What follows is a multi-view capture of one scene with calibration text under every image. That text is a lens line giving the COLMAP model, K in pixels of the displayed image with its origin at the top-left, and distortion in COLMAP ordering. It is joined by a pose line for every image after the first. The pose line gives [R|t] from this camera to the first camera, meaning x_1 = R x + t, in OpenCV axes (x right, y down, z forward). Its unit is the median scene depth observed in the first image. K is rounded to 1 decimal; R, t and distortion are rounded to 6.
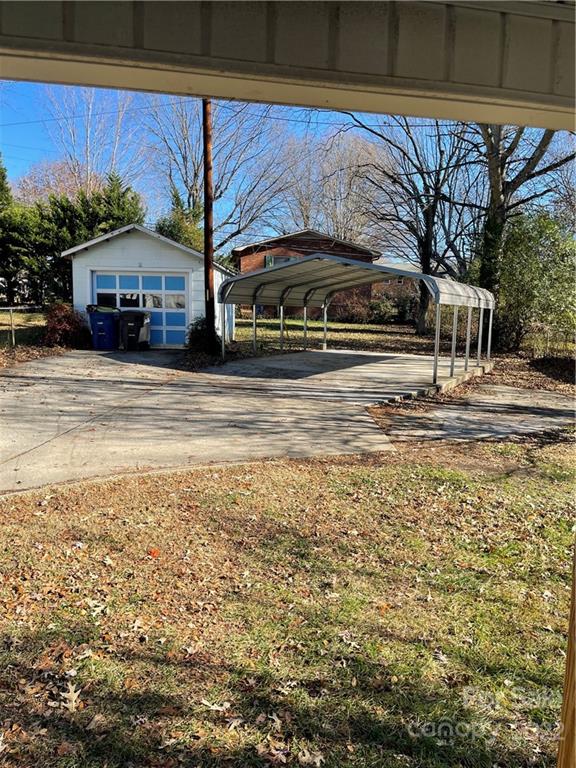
lens RADIAL K [[579.9, 0, 290.2], [0, 579.9, 386.1], [0, 0, 1]] dist [0.067369, -0.067730]
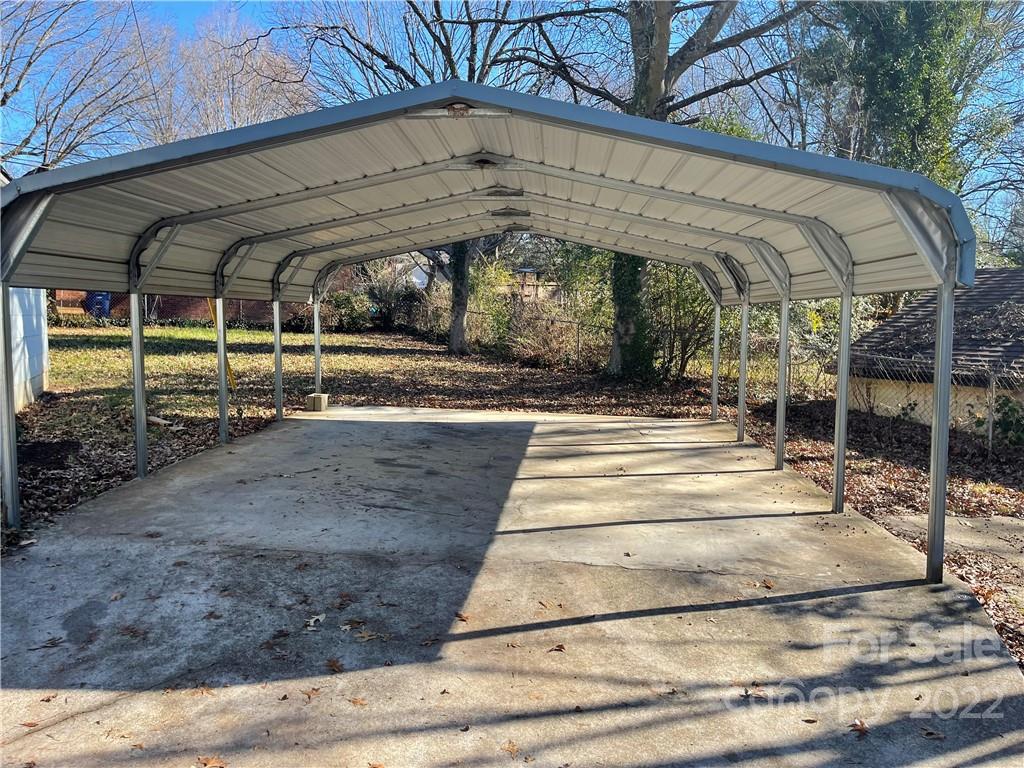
lens RADIAL K [[773.1, 0, 510.5], [0, 773.1, 374.0], [0, 0, 1]] dist [0.067369, -0.067730]
pose [[0.902850, -0.039985, 0.428091, -0.045672], [0.058576, 0.997822, -0.030339, -0.058684], [-0.425946, 0.052468, 0.903226, 0.434350]]
